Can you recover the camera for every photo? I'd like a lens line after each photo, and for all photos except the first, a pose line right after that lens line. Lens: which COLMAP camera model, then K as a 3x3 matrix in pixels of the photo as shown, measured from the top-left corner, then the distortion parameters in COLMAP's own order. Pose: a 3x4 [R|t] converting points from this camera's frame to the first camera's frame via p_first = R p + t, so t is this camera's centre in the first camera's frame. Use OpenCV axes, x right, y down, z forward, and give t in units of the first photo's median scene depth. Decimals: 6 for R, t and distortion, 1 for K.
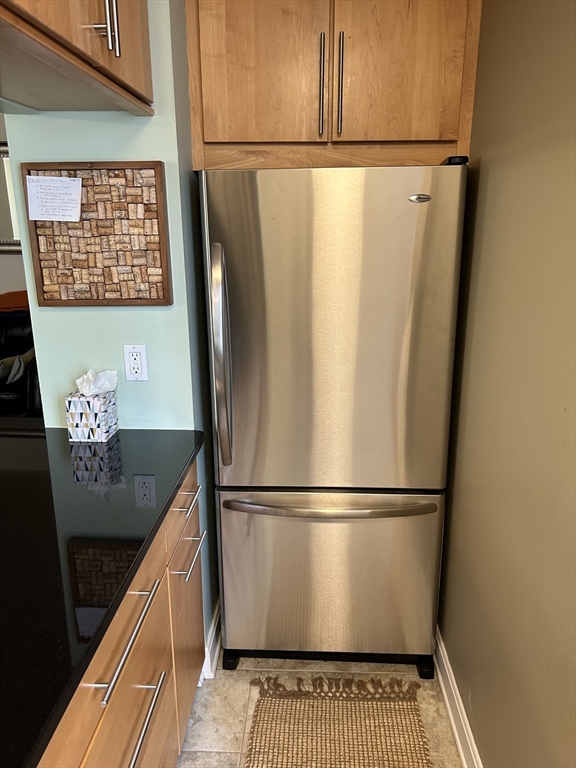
lens RADIAL K [[576.7, 0, 292.0], [0, 576.7, 389.9], [0, 0, 1]] dist [0.046635, -0.042808]
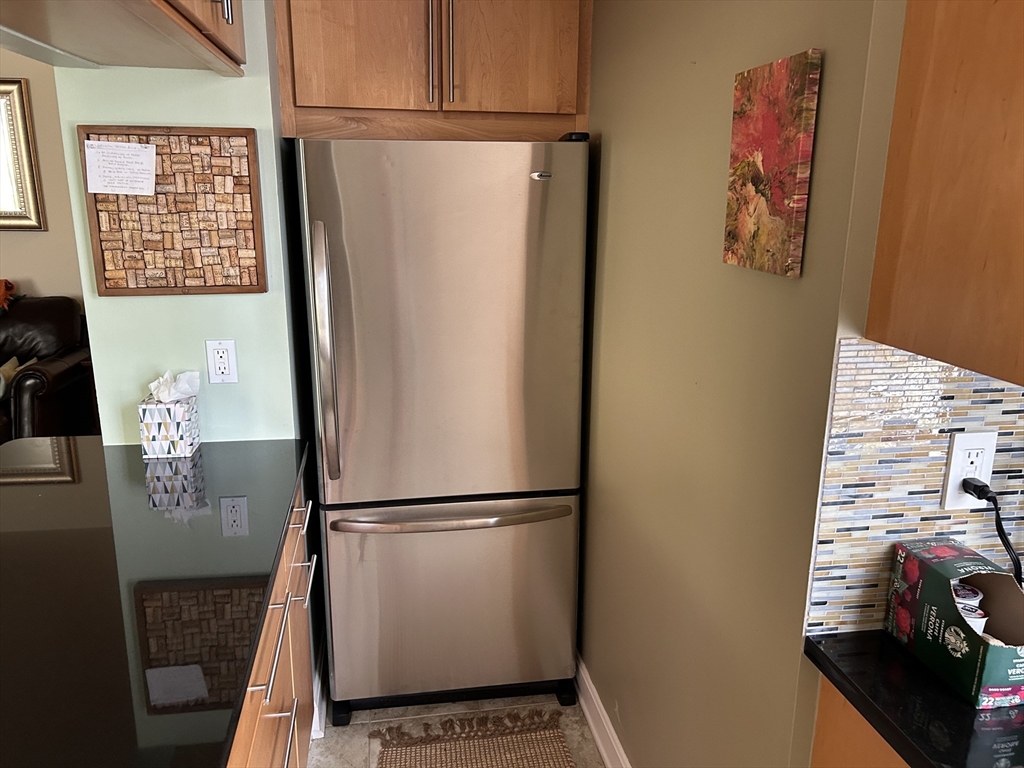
lens RADIAL K [[768.9, 0, 511.5], [0, 768.9, 392.6], [0, 0, 1]] dist [0.046635, -0.042808]
pose [[0.978027, -0.040931, 0.204419, -0.090279], [0.045798, 0.998767, -0.019134, 0.039031], [-0.203384, 0.028076, 0.978696, -0.187467]]
